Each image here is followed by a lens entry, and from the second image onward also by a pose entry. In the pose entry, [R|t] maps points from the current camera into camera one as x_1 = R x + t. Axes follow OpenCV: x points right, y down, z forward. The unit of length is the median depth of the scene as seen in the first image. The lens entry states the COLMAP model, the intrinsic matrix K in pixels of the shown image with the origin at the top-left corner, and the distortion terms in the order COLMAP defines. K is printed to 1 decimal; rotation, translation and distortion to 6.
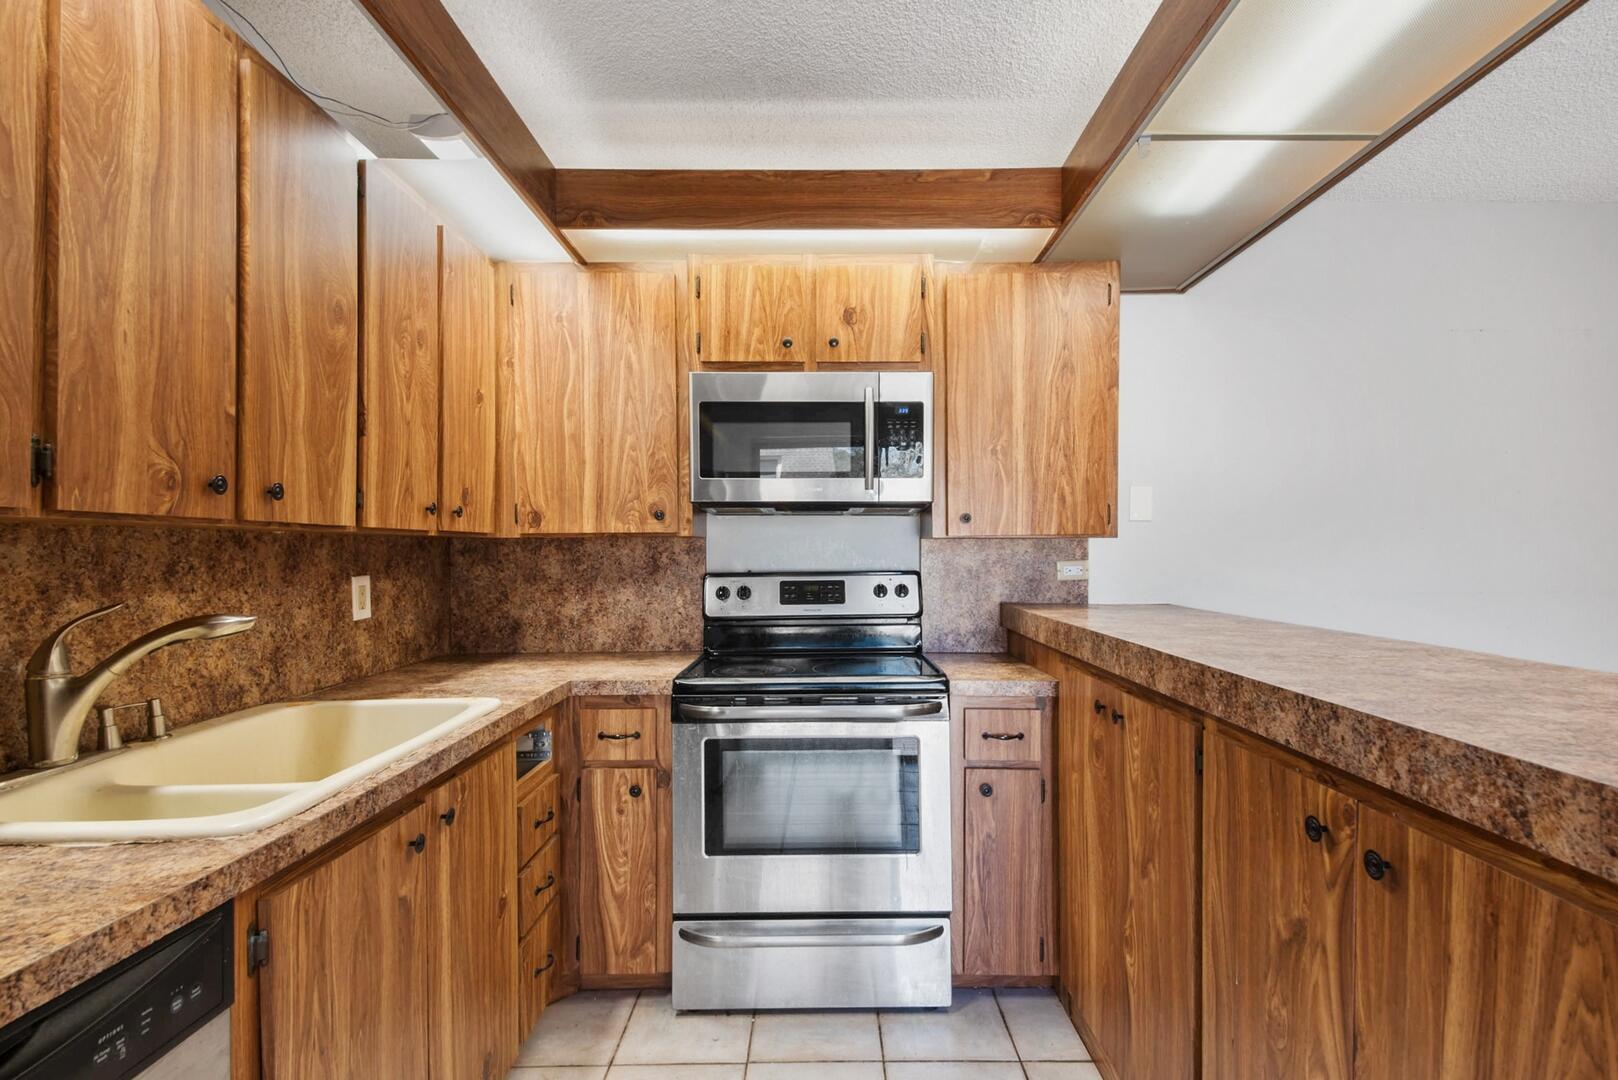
lens RADIAL K [[777.9, 0, 824.9], [0, 777.9, 557.7], [0, 0, 1]] dist [0.036322, -0.018548]
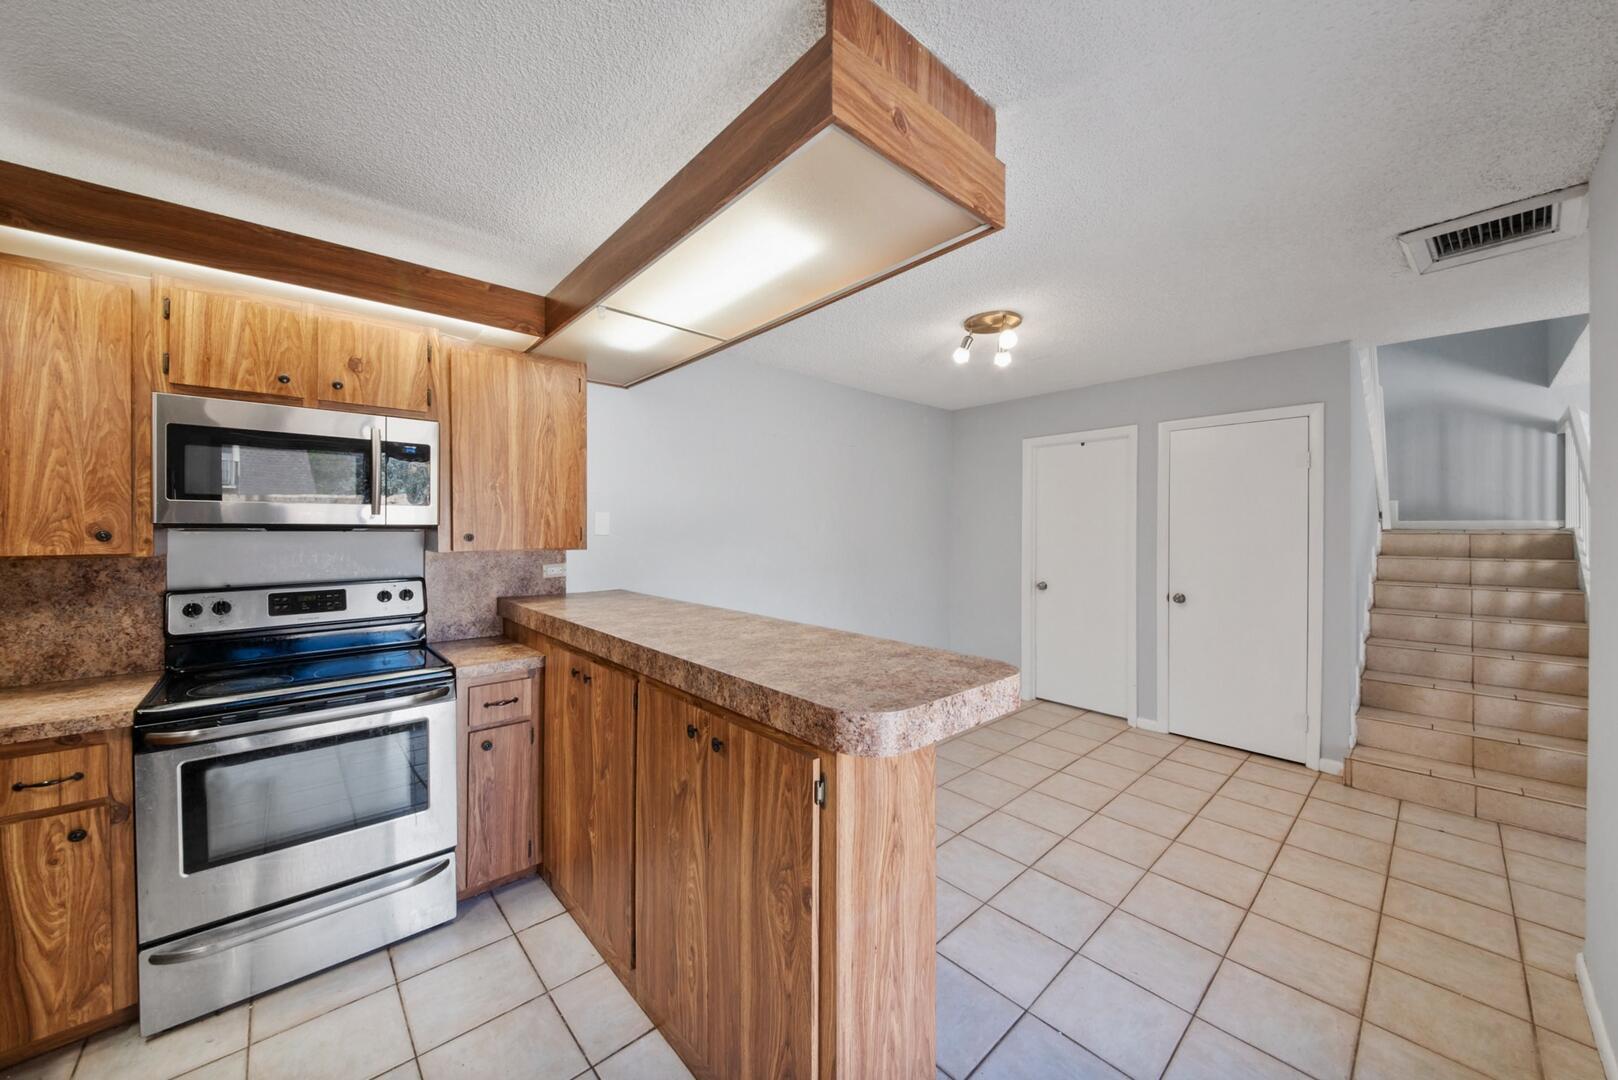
lens RADIAL K [[574.7, 0, 817.0], [0, 574.7, 529.7], [0, 0, 1]] dist [-0.007130, -0.003070]
pose [[0.736696, 0.003534, 0.676215, -0.041017], [0.003599, 0.999952, -0.009146, -0.060290], [-0.676215, 0.009172, 0.736647, -0.103704]]
